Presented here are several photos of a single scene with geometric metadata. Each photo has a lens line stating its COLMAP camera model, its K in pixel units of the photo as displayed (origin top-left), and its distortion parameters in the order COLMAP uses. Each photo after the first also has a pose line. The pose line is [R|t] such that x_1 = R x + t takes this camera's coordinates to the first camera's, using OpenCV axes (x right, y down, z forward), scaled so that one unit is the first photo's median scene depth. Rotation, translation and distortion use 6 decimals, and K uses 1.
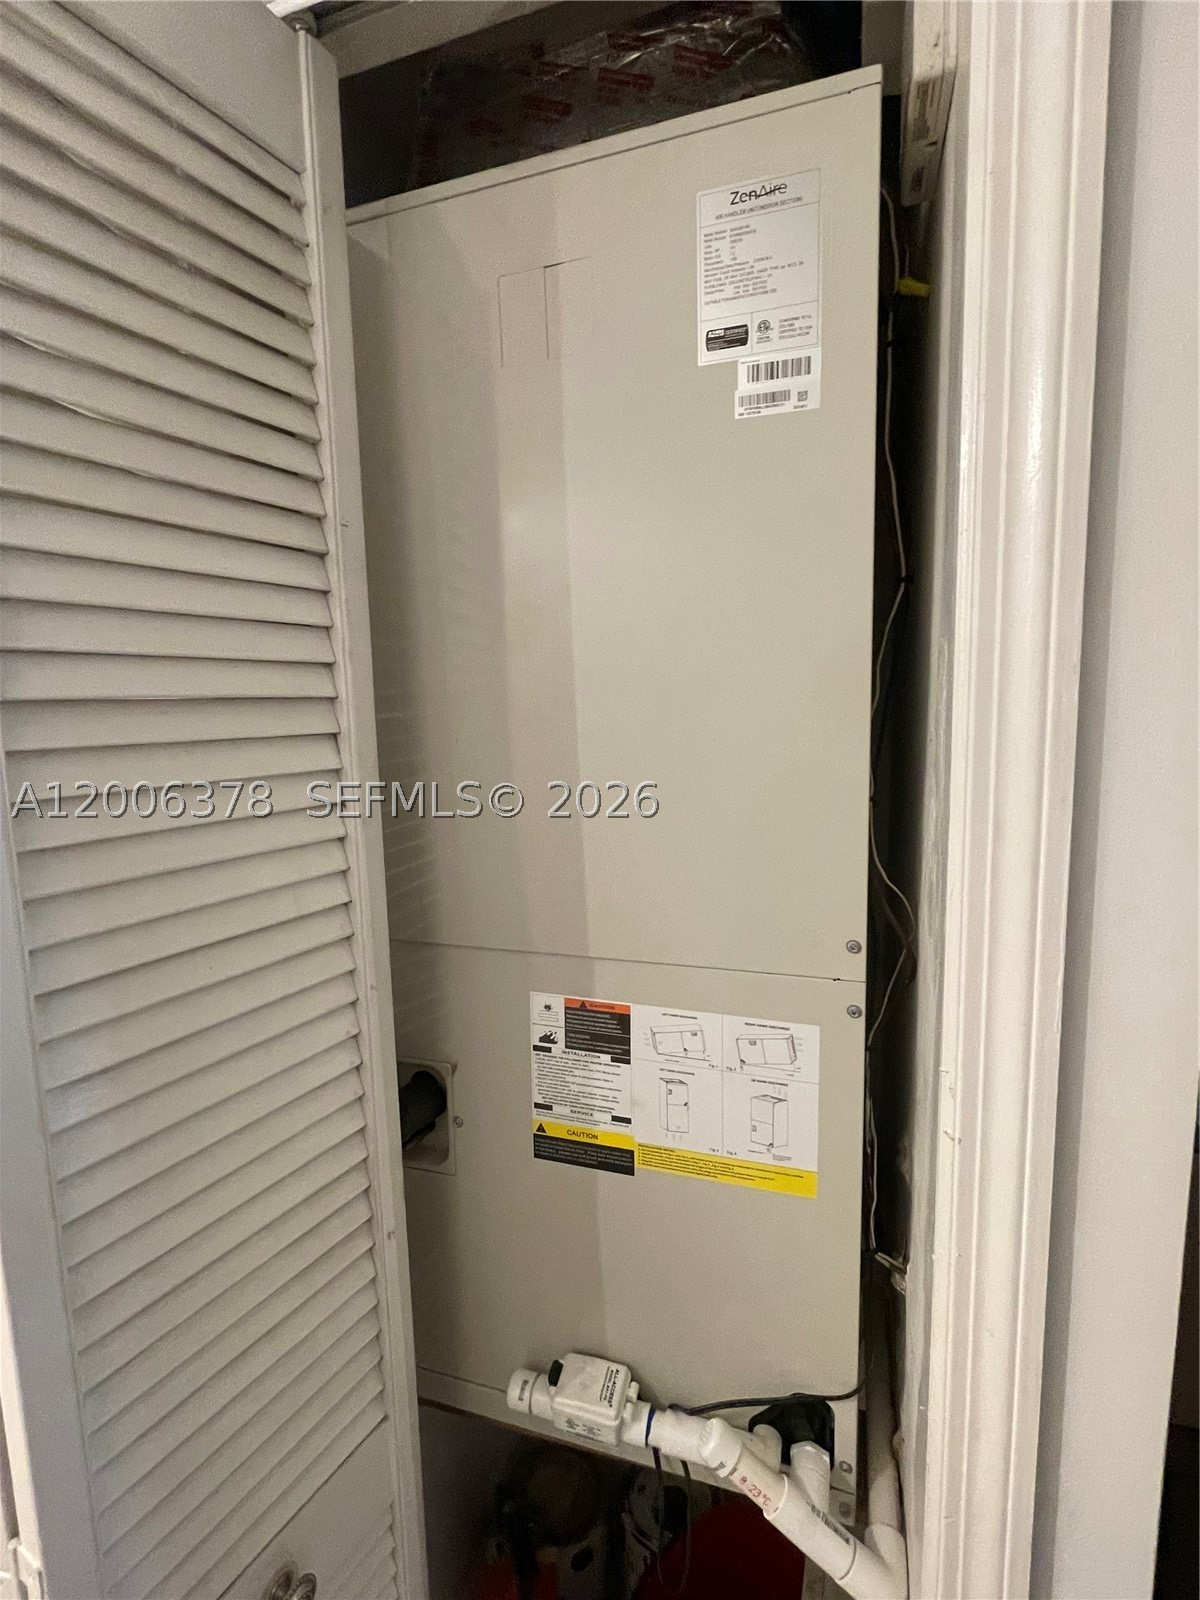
lens RADIAL K [[746.1, 0, 600.0], [0, 746.1, 800.0], [0, 0, 1]] dist [0.000364, -0.000403]
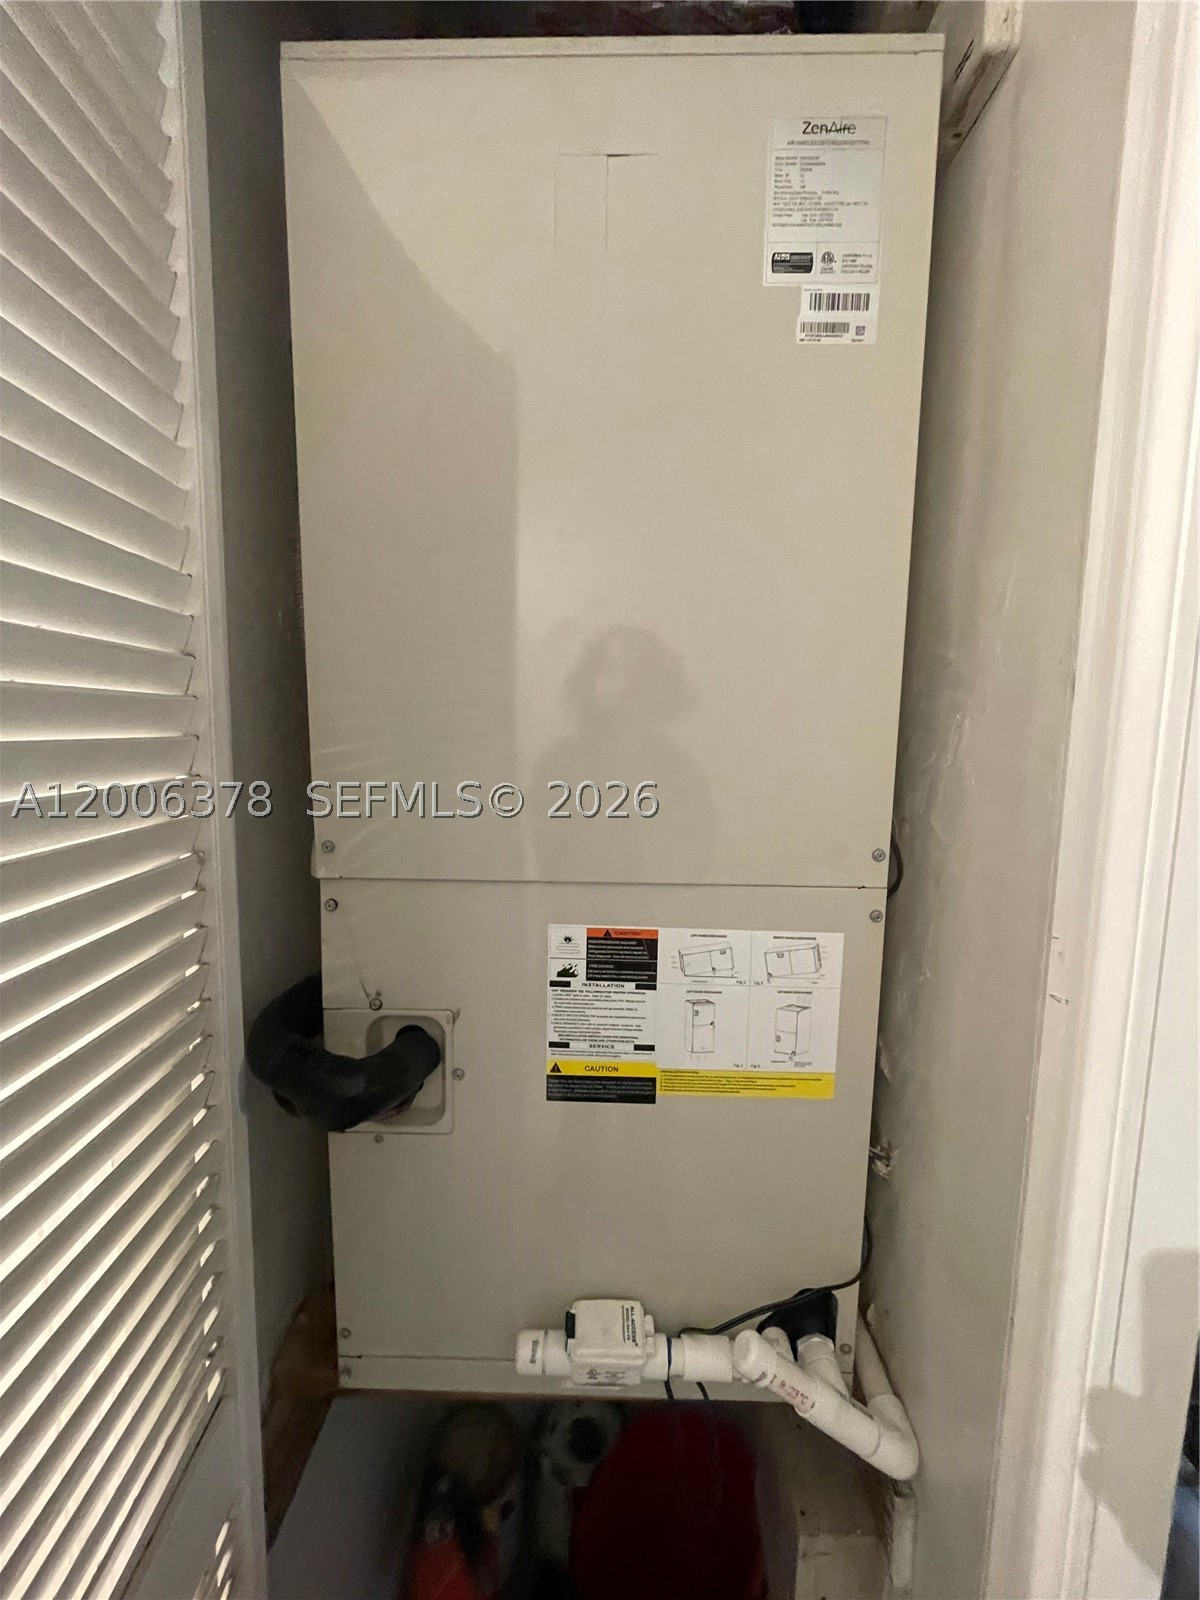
lens RADIAL K [[639.9, 0, 600.0], [0, 639.9, 800.0], [0, 0, 1]] dist [-0.001036, 0.000049]
pose [[0.956424, 0.004974, 0.291938, -0.282812], [0.001532, 0.999756, -0.022054, 0.121113], [-0.291976, 0.021540, 0.956183, 0.203063]]
